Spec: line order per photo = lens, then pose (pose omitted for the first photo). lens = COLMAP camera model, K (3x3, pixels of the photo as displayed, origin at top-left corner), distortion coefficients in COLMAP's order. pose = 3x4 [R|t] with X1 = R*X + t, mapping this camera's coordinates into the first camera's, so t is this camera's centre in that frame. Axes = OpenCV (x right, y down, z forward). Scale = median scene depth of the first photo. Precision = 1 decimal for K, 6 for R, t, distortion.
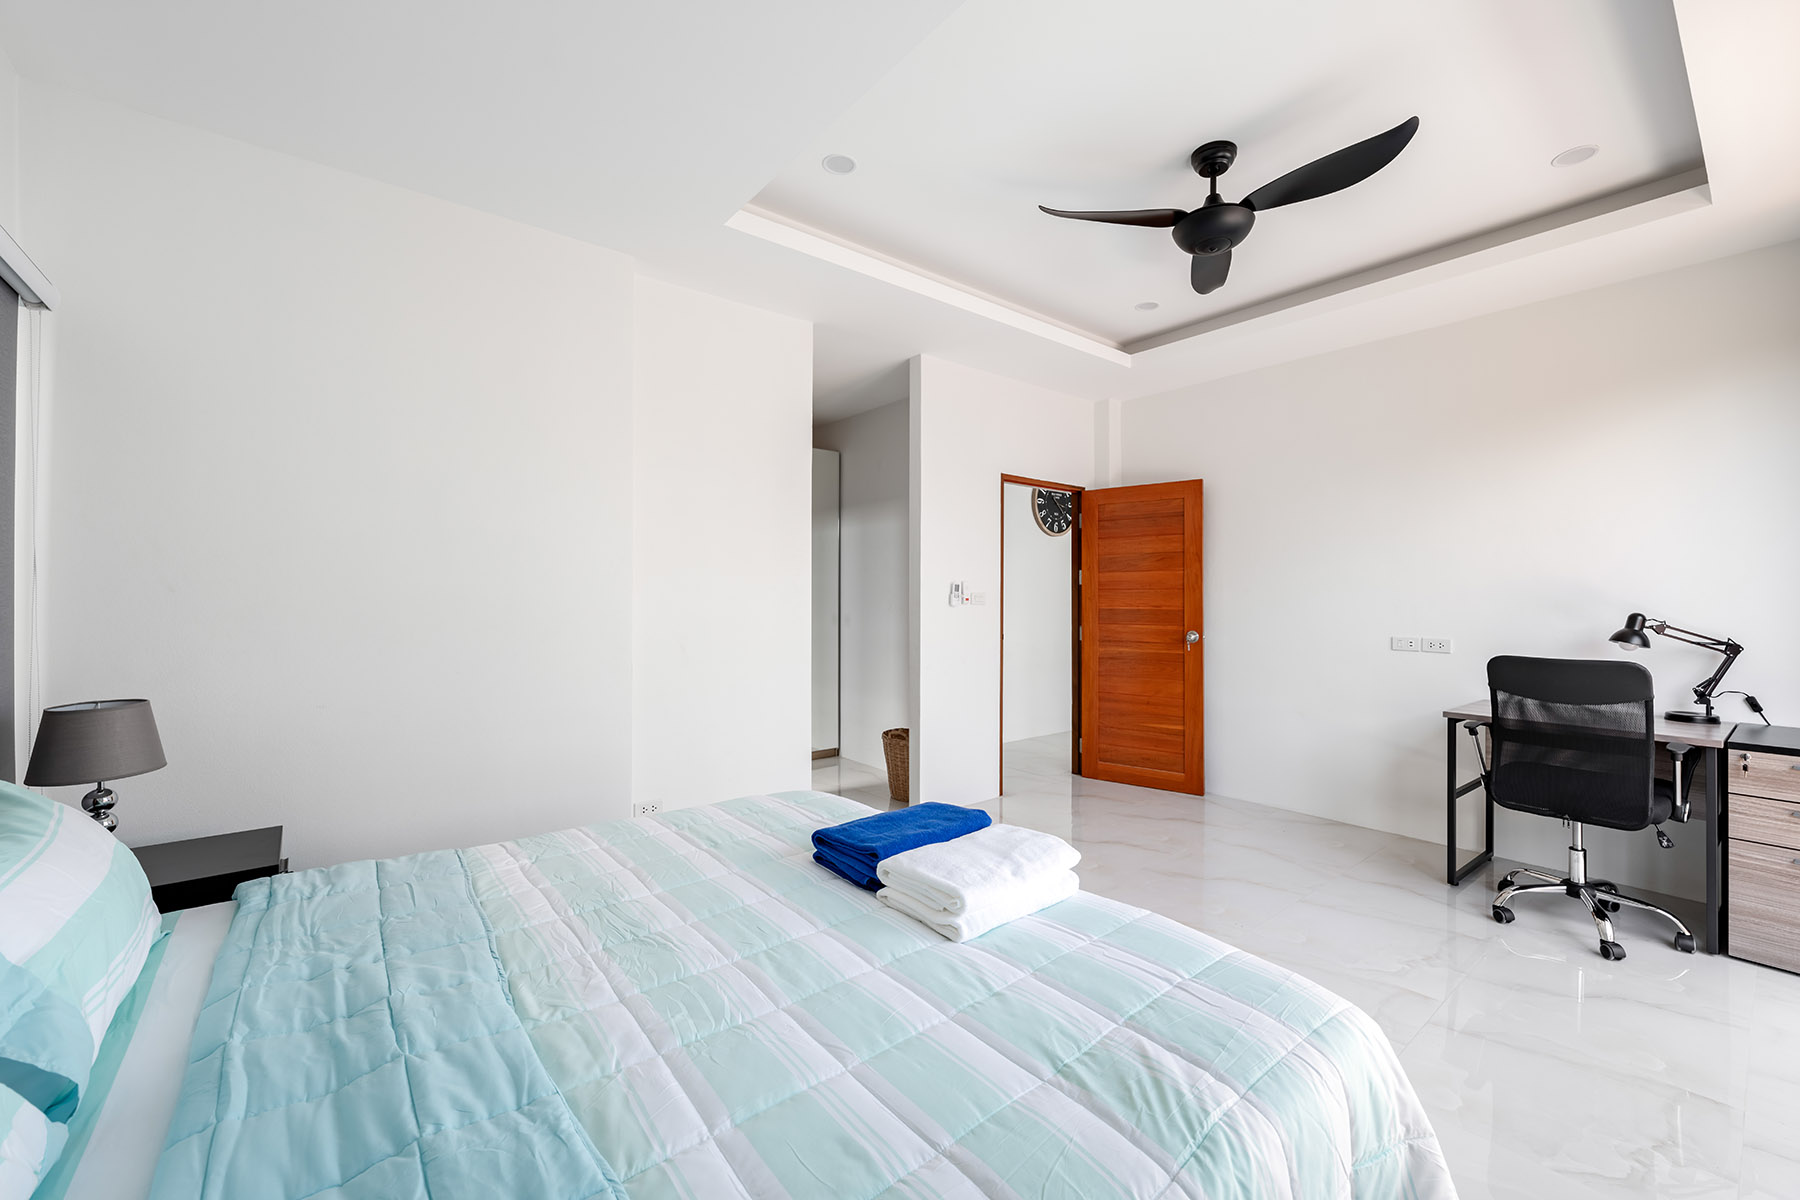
lens RADIAL K [[730.2, 0, 890.0], [0, 730.2, 593.9], [0, 0, 1]] dist [-0.007327, 0.001659]
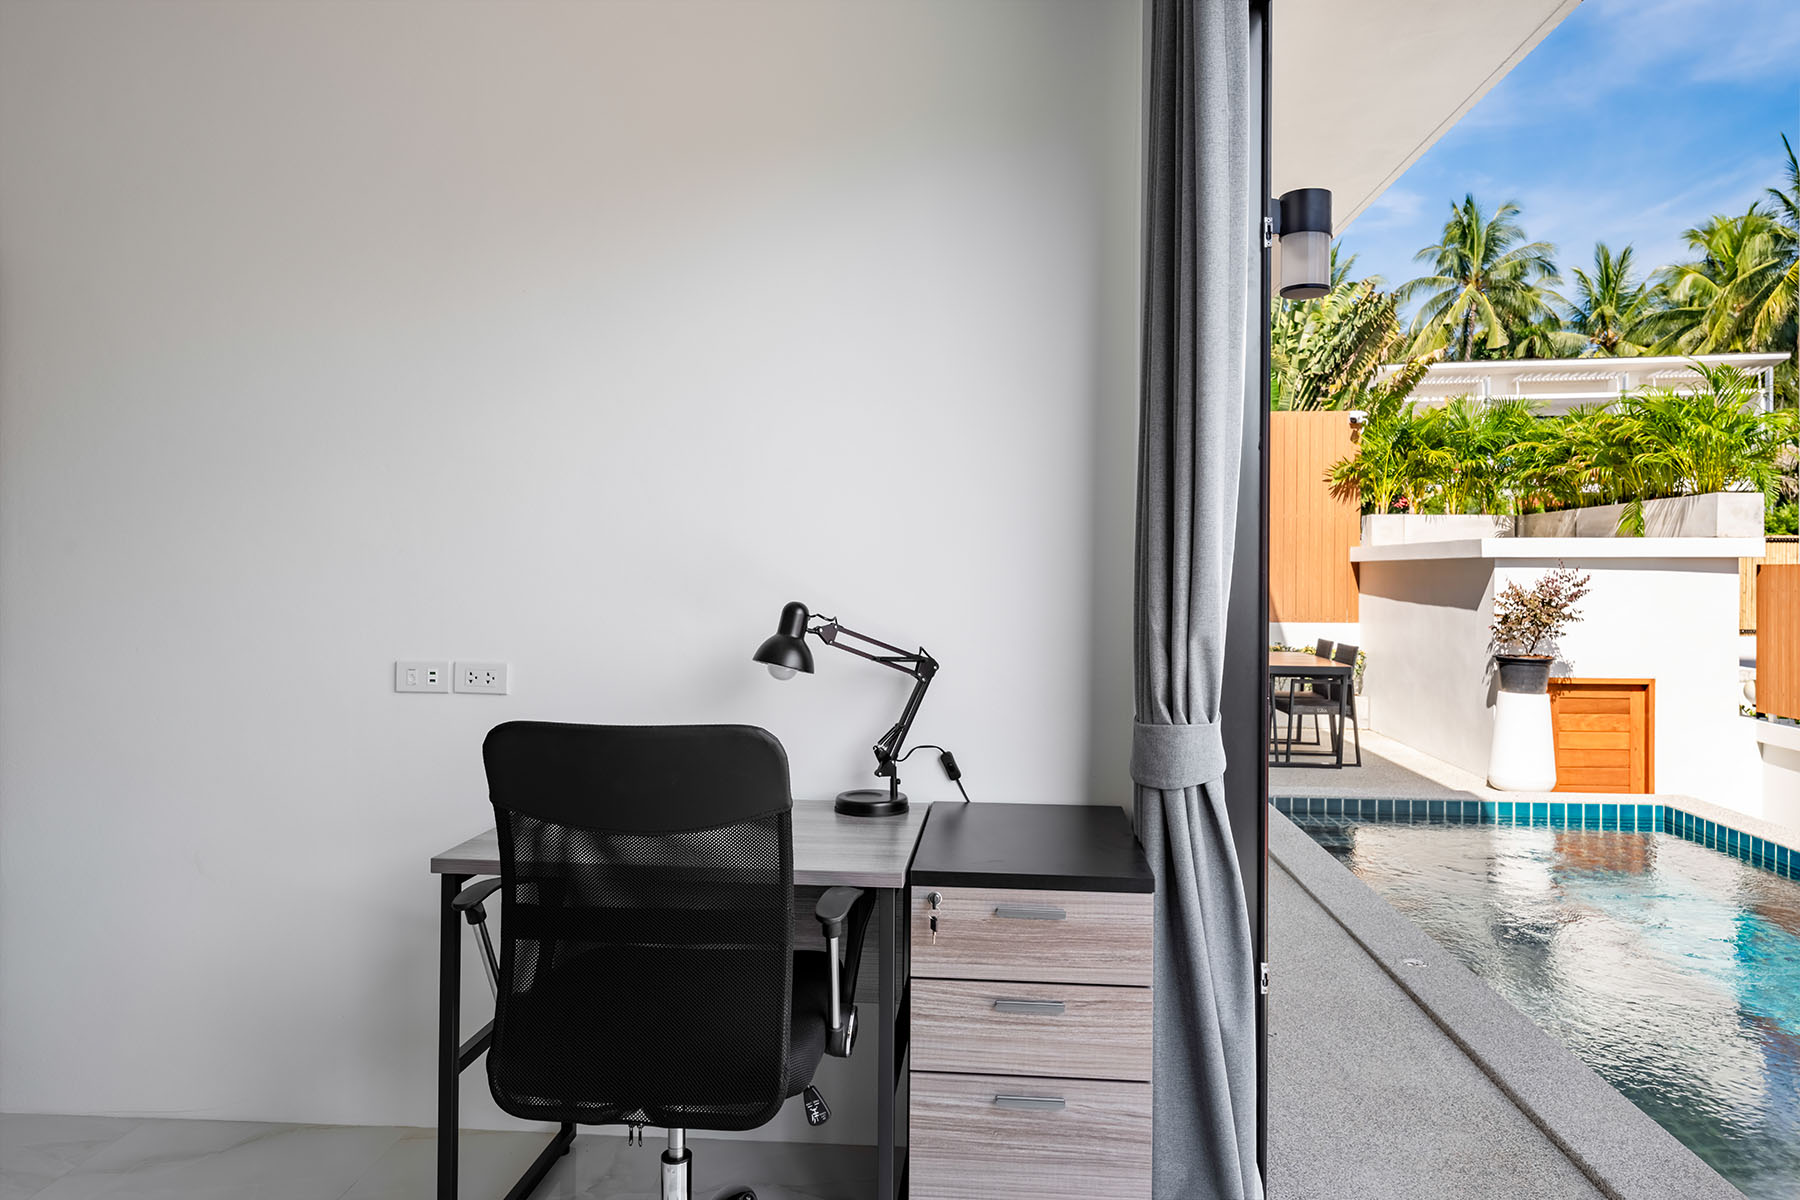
lens RADIAL K [[1171.1, 0, 893.7], [0, 1171.1, 593.6], [0, 0, 1]] dist [0.002210, 0.001150]
pose [[0.686609, -0.007117, 0.726992, 0.517472], [-0.009652, 0.999775, 0.018903, 0.005096], [-0.726963, -0.019996, 0.686386, 0.424282]]
